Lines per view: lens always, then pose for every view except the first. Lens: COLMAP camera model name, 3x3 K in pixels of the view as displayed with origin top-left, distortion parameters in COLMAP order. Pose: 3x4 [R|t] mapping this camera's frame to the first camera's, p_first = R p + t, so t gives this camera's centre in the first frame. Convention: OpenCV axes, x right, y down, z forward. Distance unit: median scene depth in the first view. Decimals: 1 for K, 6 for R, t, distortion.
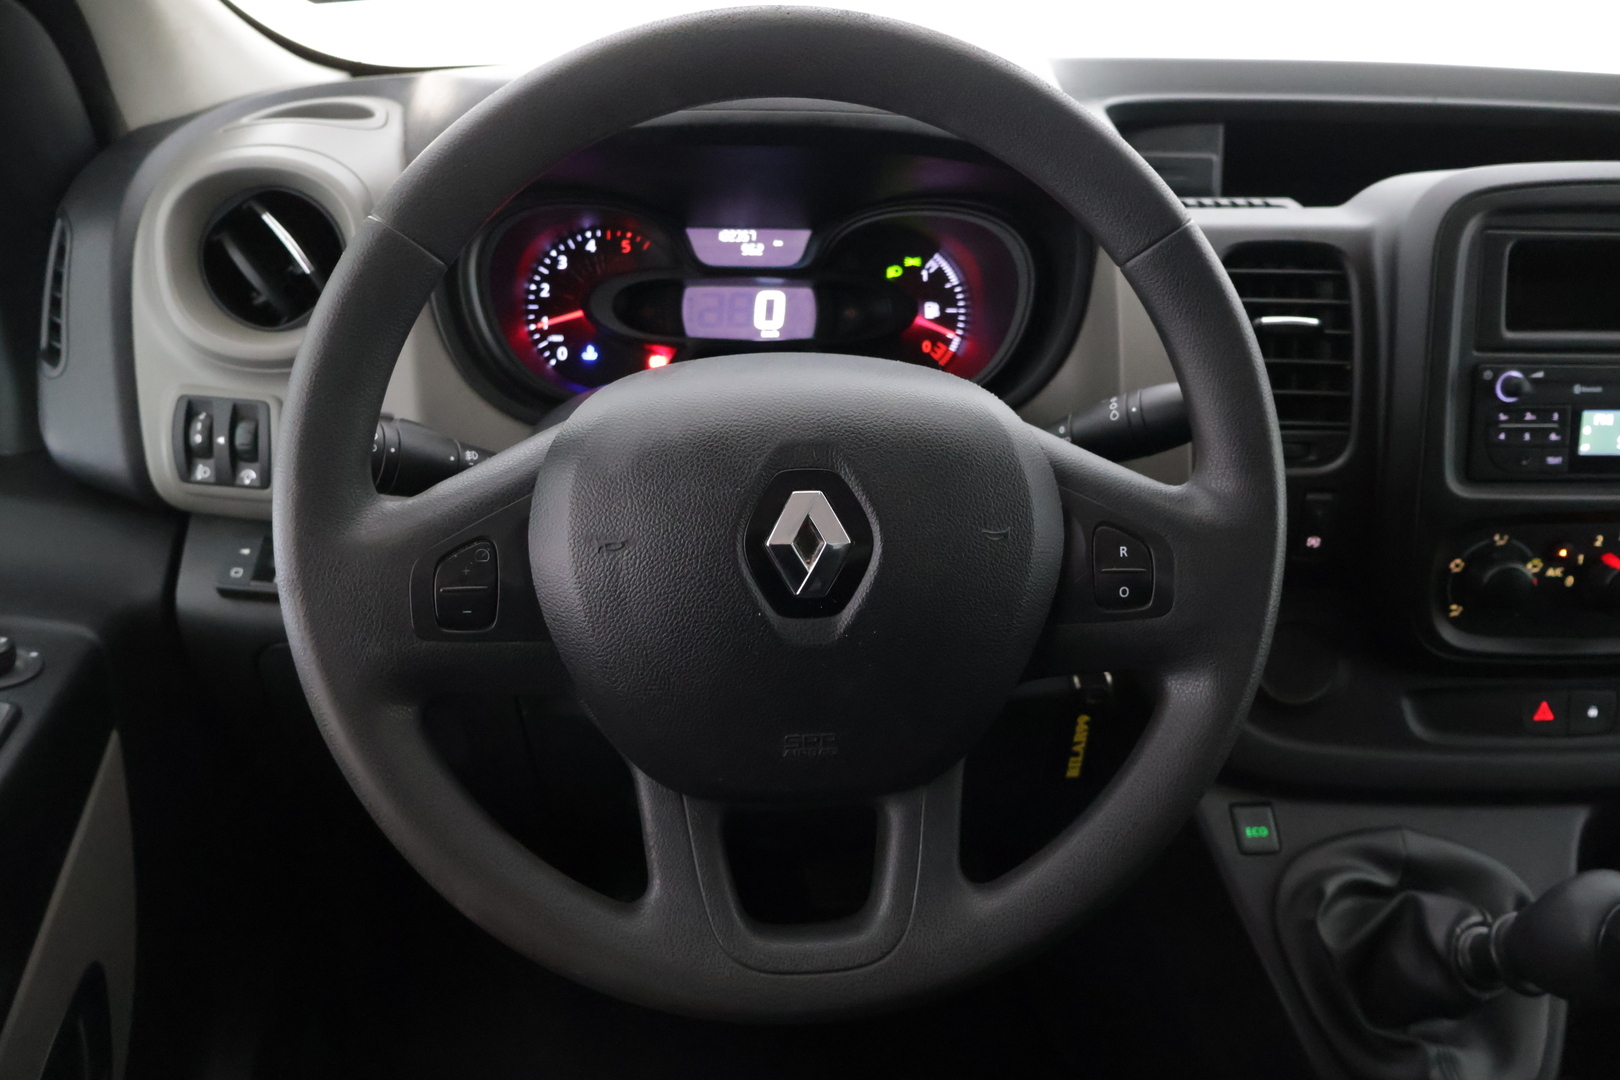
lens RADIAL K [[1335.0, 0, 802.4], [0, 1335.0, 533.1], [0, 0, 1]] dist [-0.003719, -0.002668]
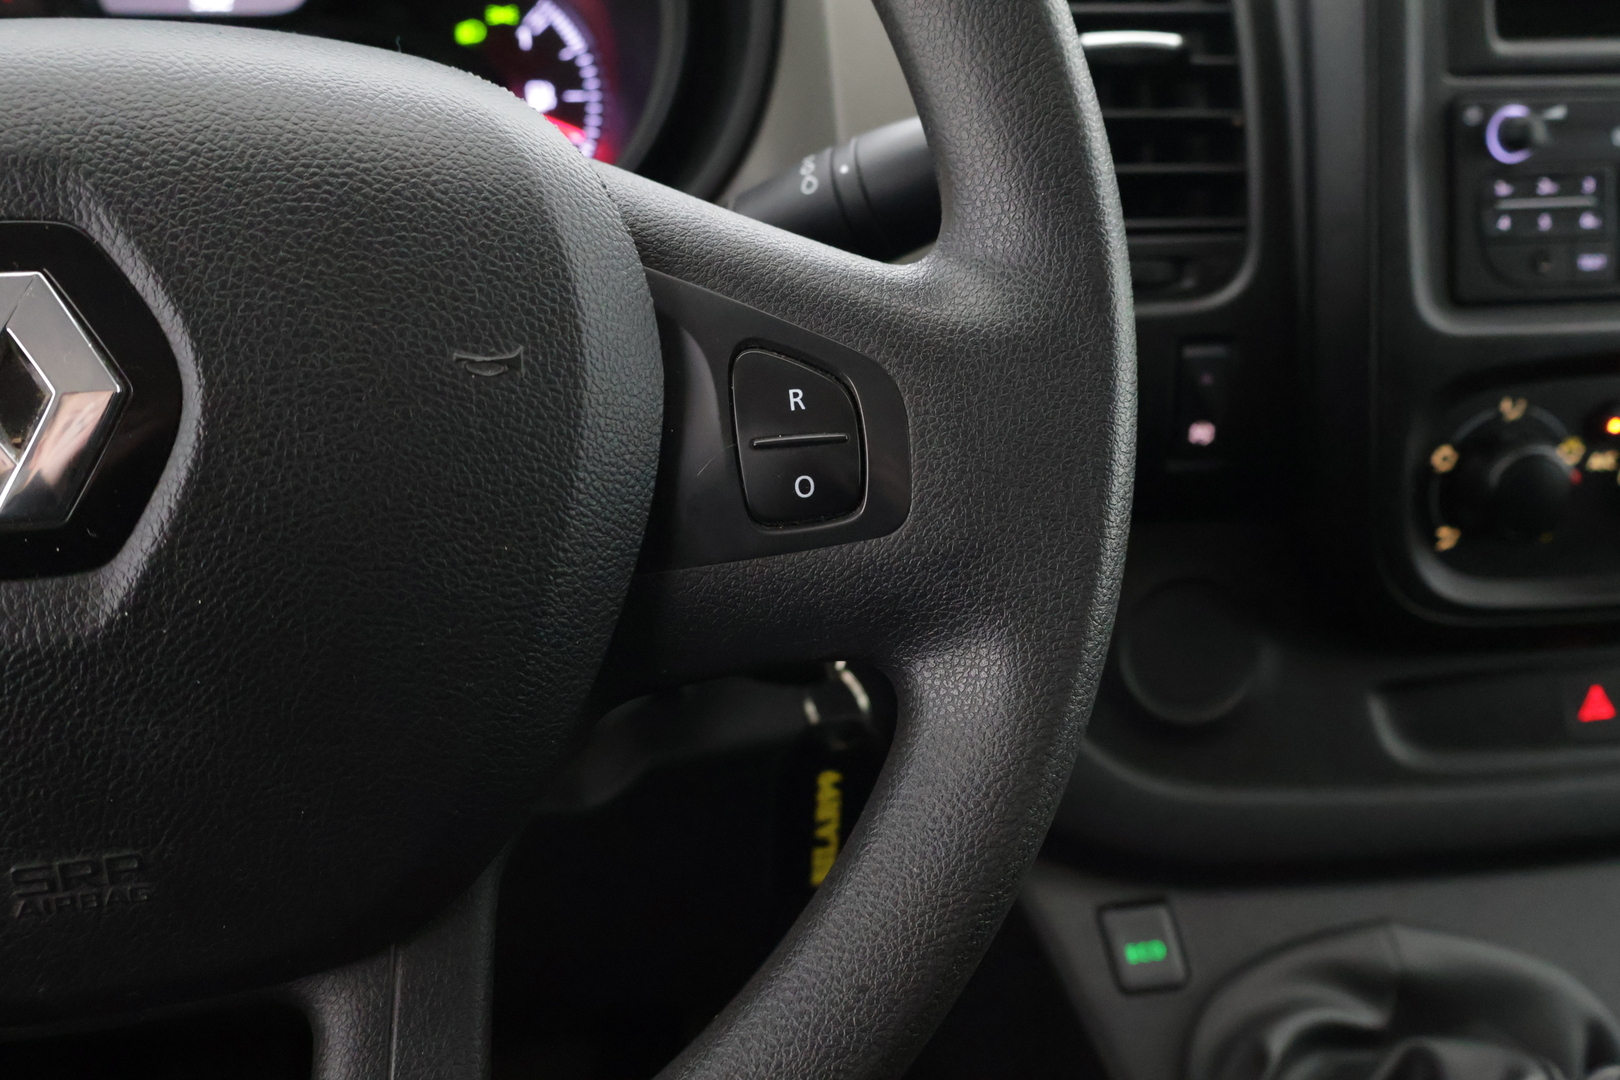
lens RADIAL K [[1599.3, 0, 810.0], [0, 1599.3, 540.0], [0, 0, 1]] dist [0.012871, -0.009651]
pose [[0.990982, -0.065760, 0.116750, 0.137309], [0.069403, 0.997212, -0.027415, 0.060281], [-0.114621, 0.035271, 0.992783, 0.348865]]
